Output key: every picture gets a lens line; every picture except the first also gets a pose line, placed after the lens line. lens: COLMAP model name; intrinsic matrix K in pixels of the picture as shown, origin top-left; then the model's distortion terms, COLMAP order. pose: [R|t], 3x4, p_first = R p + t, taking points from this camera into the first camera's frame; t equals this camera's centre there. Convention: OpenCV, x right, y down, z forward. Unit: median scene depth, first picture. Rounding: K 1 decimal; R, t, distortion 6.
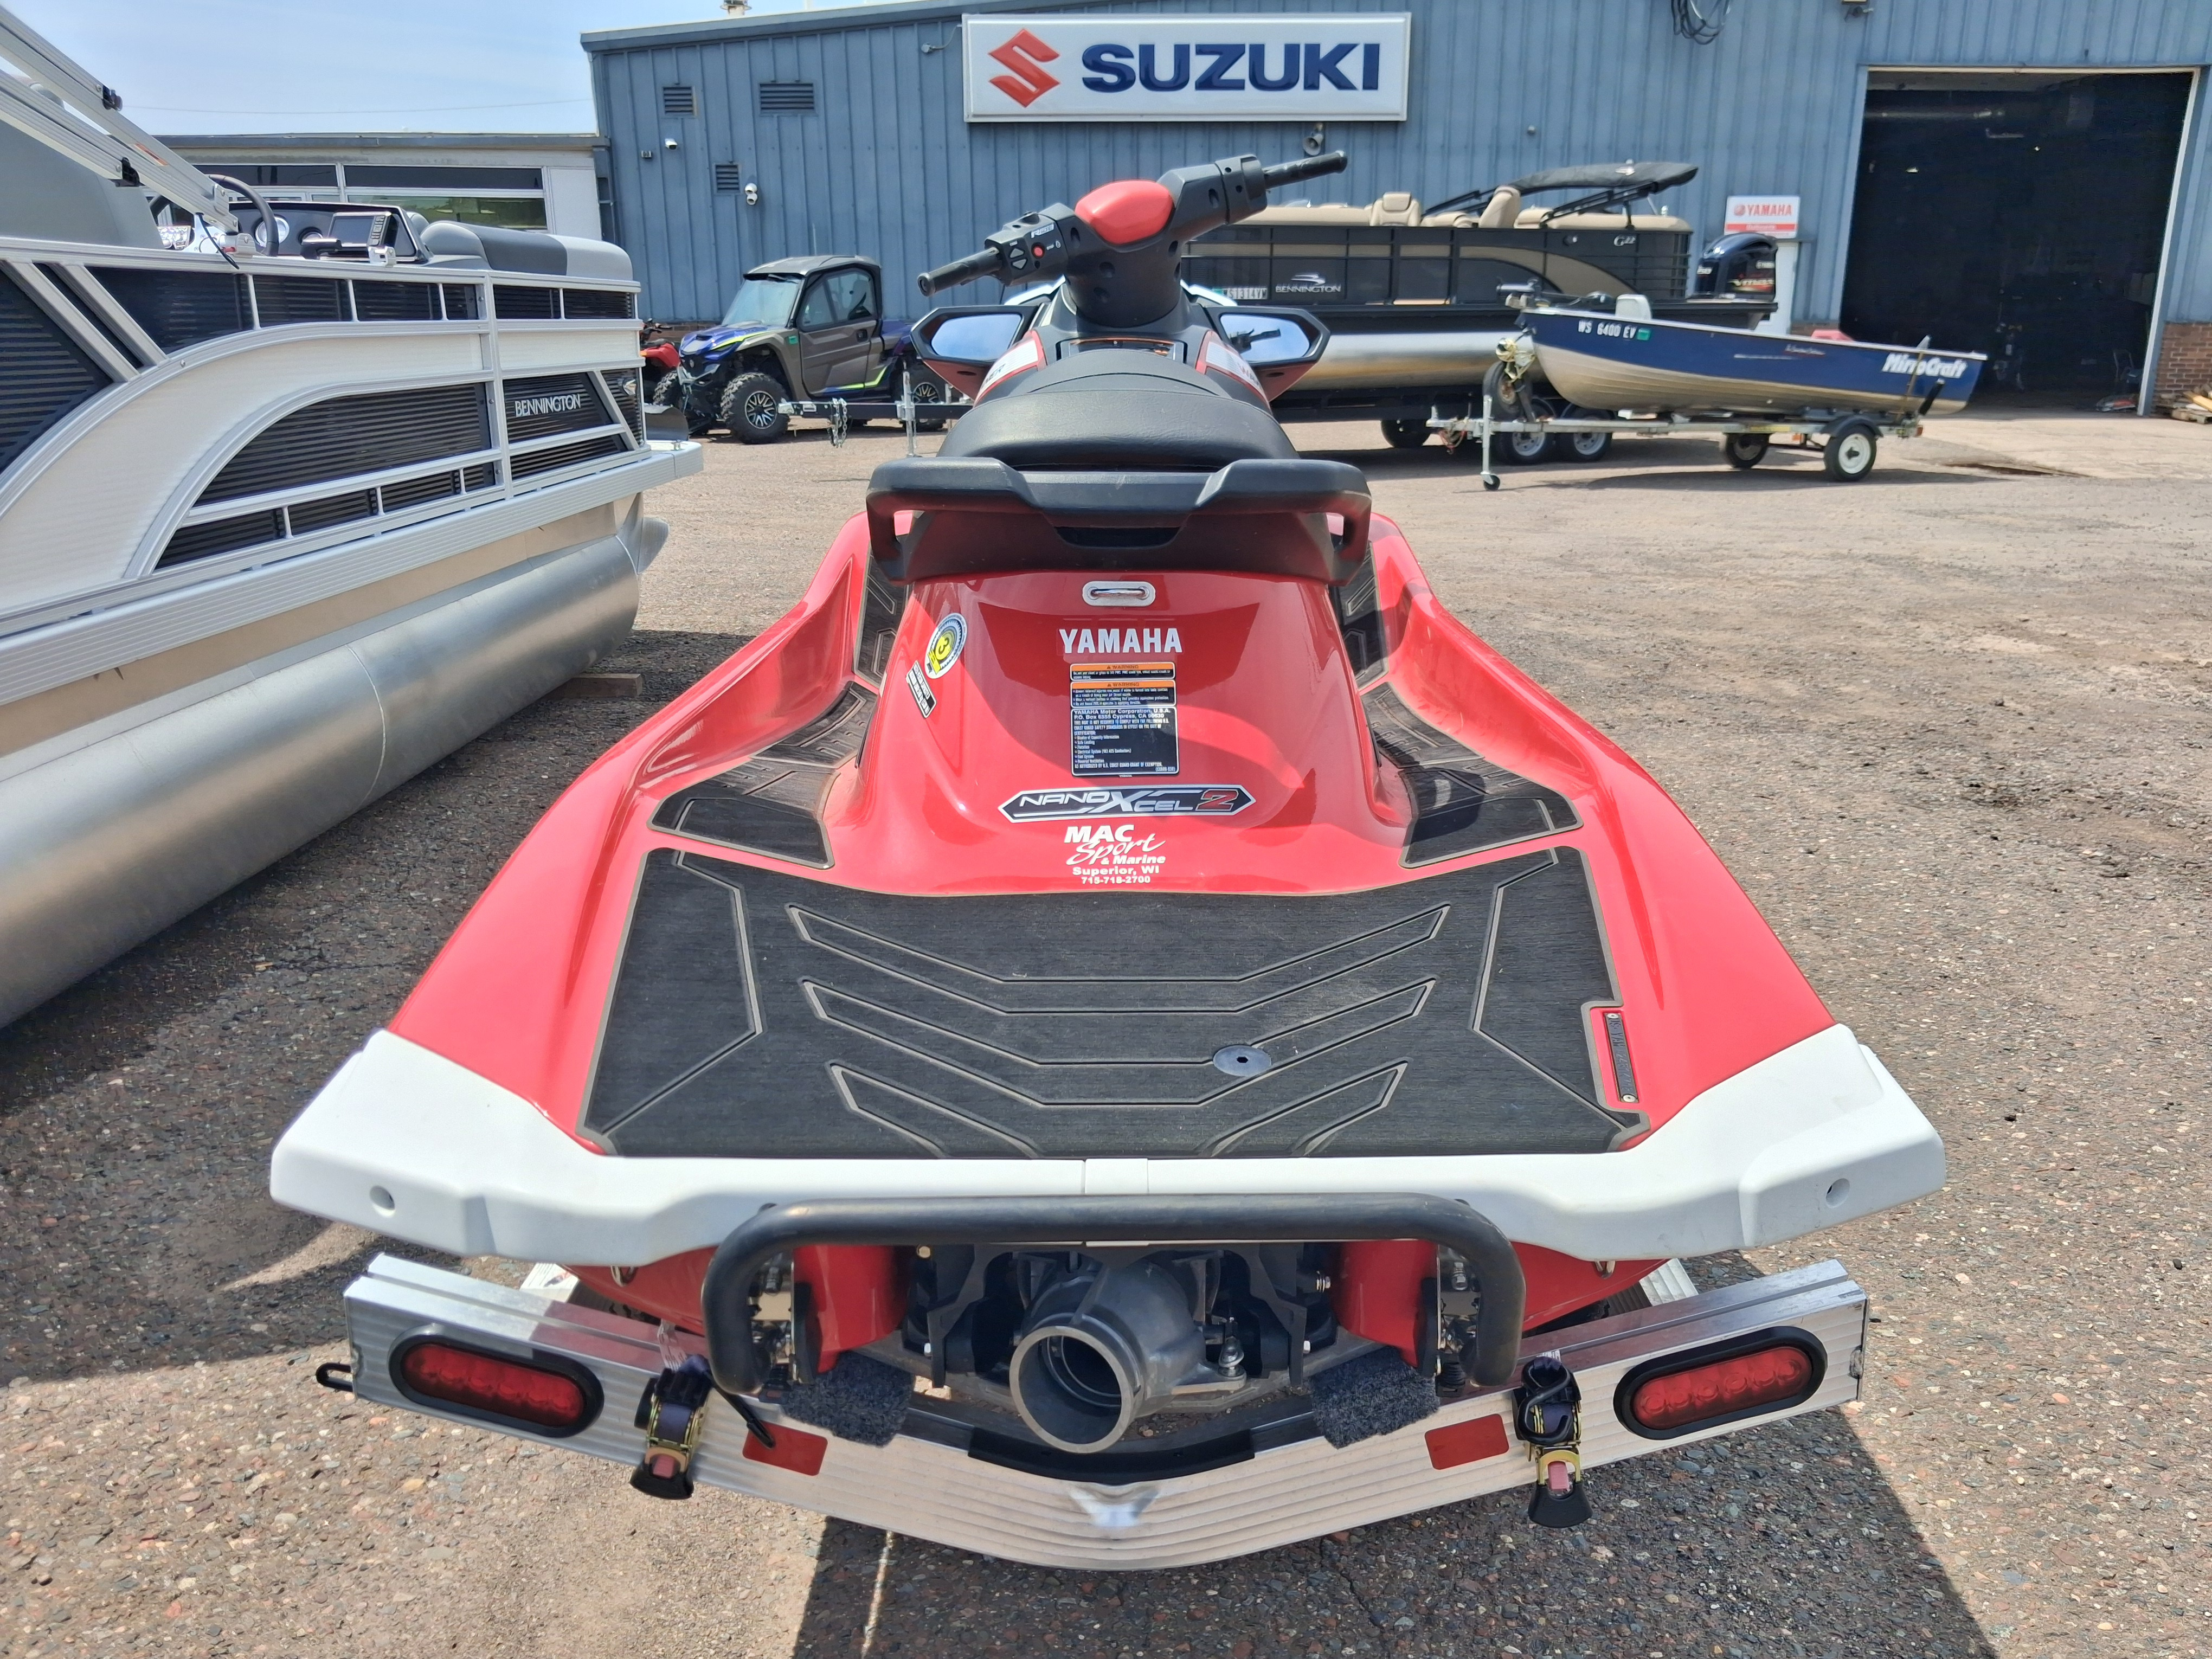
lens RADIAL K [[1733.6, 0, 1137.9], [0, 1733.6, 907.8], [0, 0, 1]] dist [-0.049587, 0.034223]
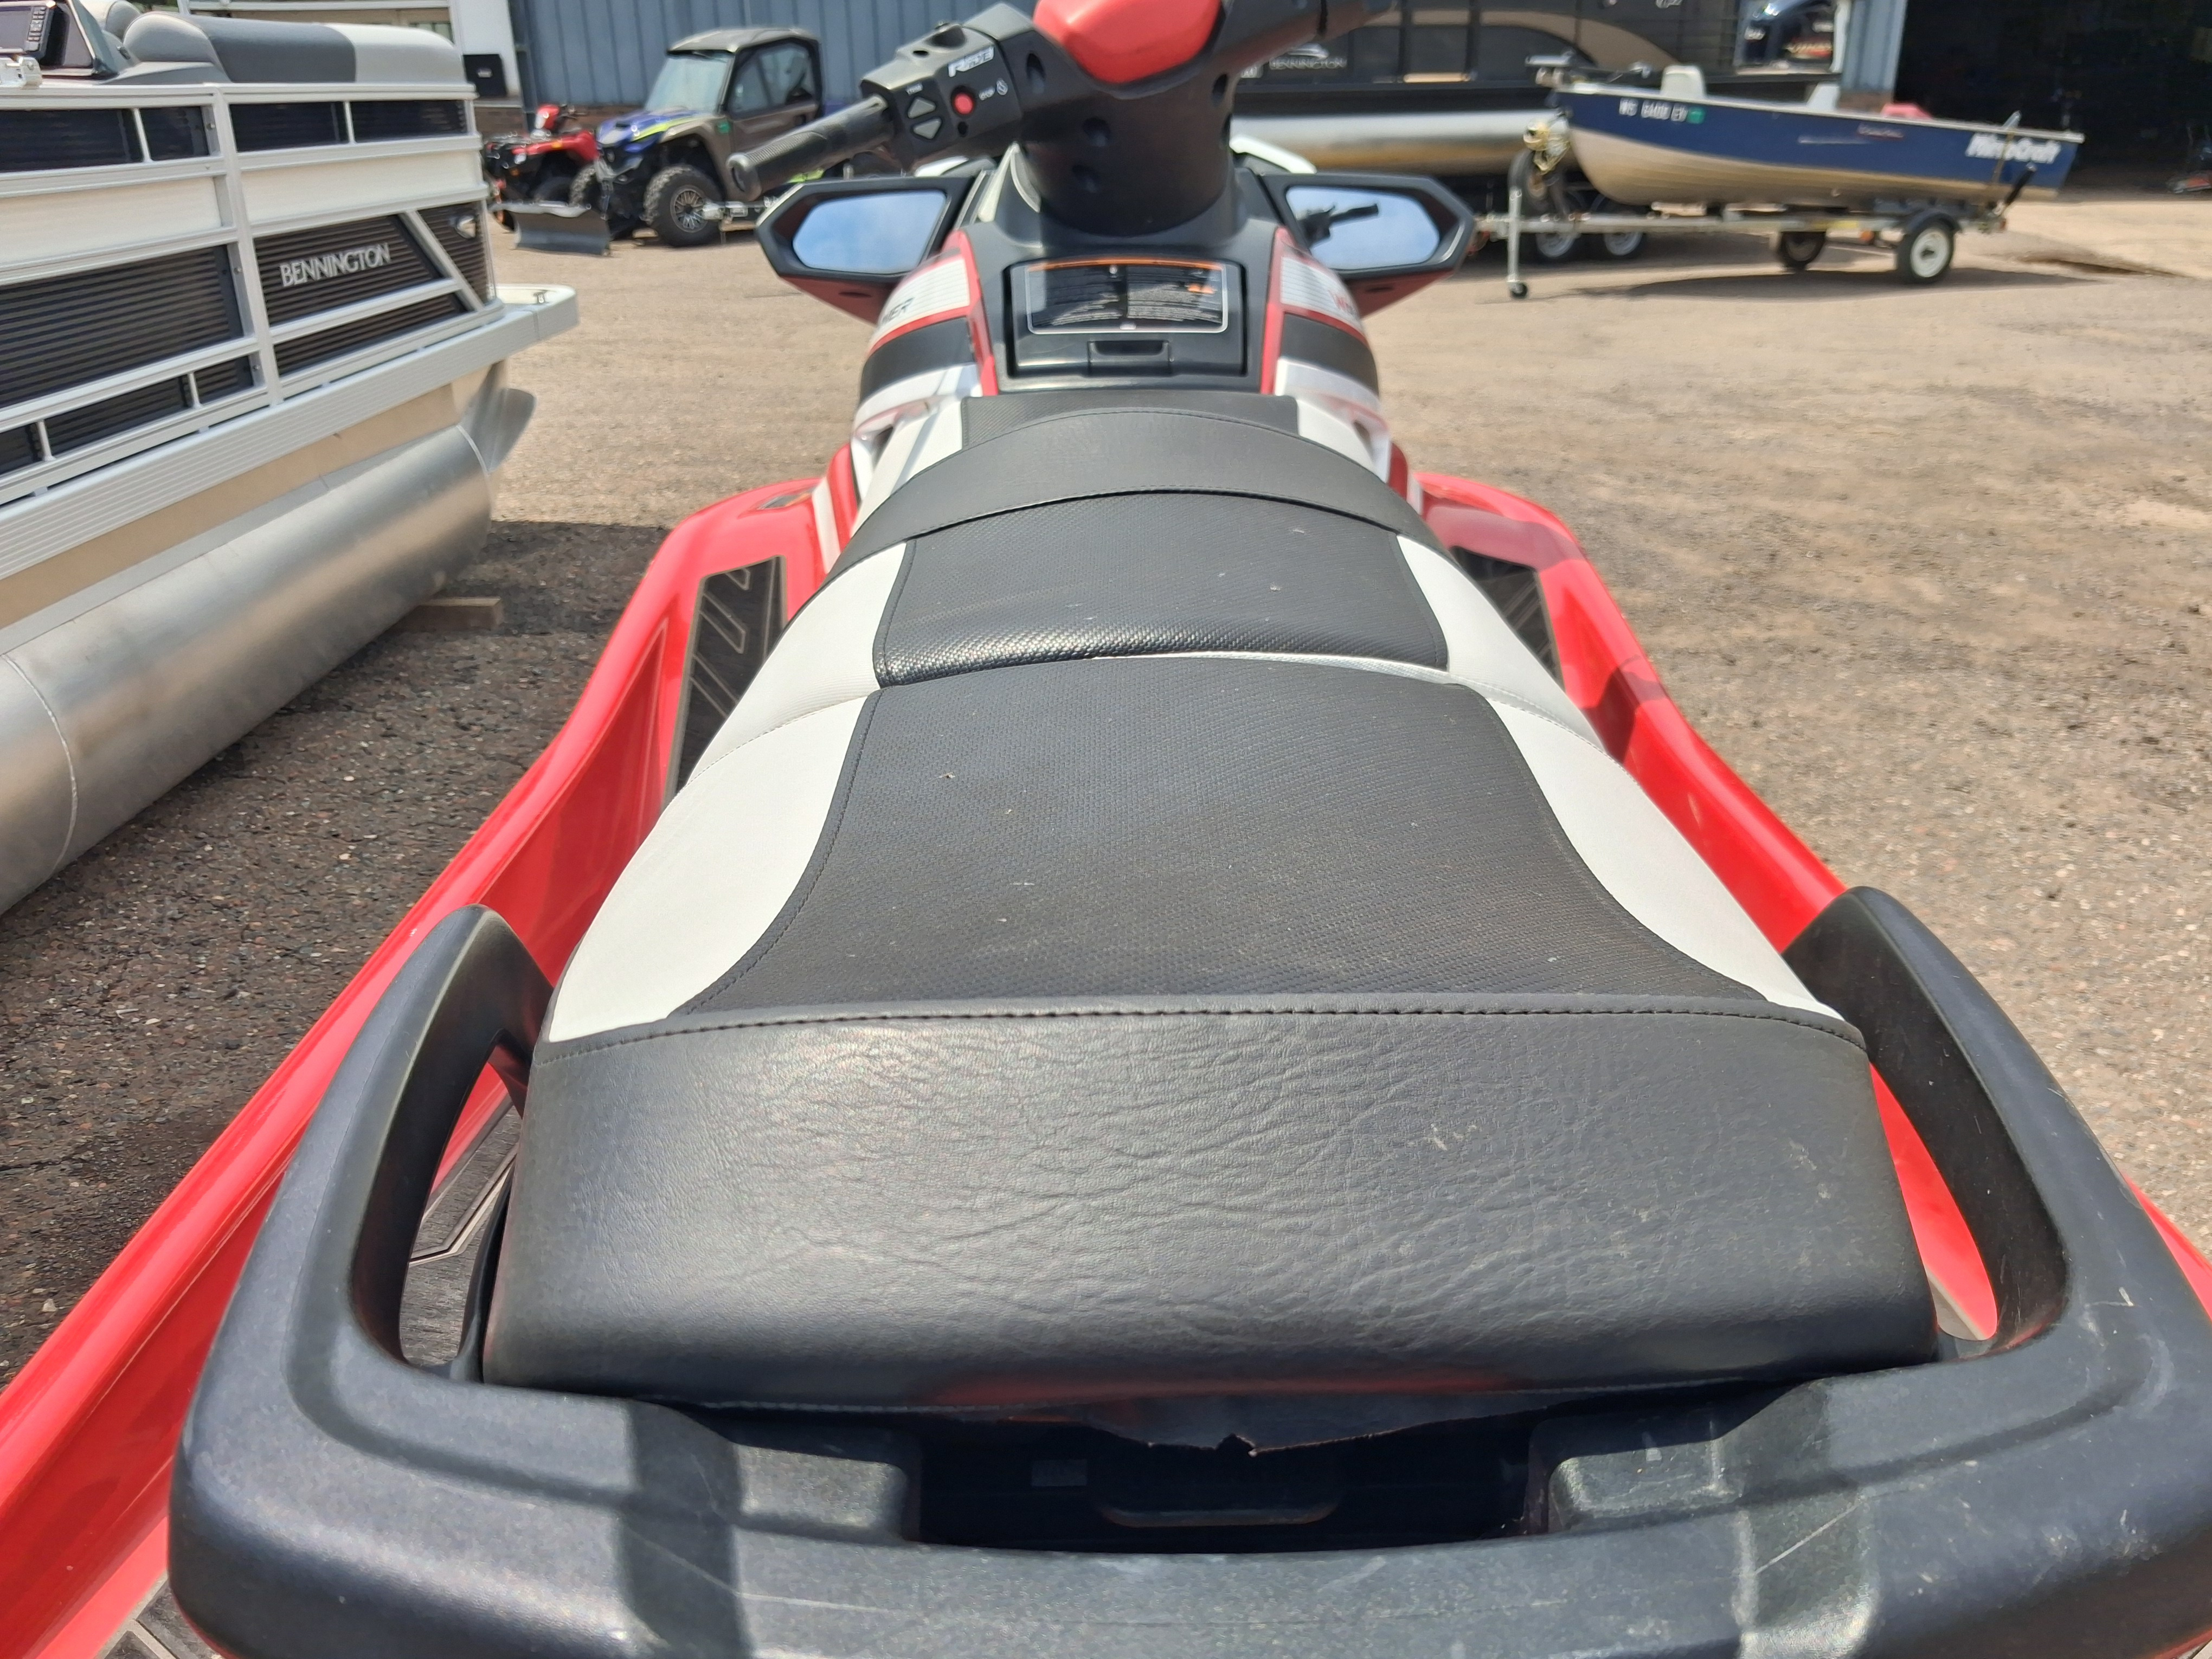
lens RADIAL K [[1733.6, 0, 1118.2], [0, 1733.6, 880.1], [0, 0, 1]] dist [-0.049587, 0.034223]
pose [[0.999943, -0.010573, 0.001102, -0.005202], [0.010399, 0.994401, 0.105158, -0.072080], [-0.002207, -0.105141, 0.994455, 0.164711]]
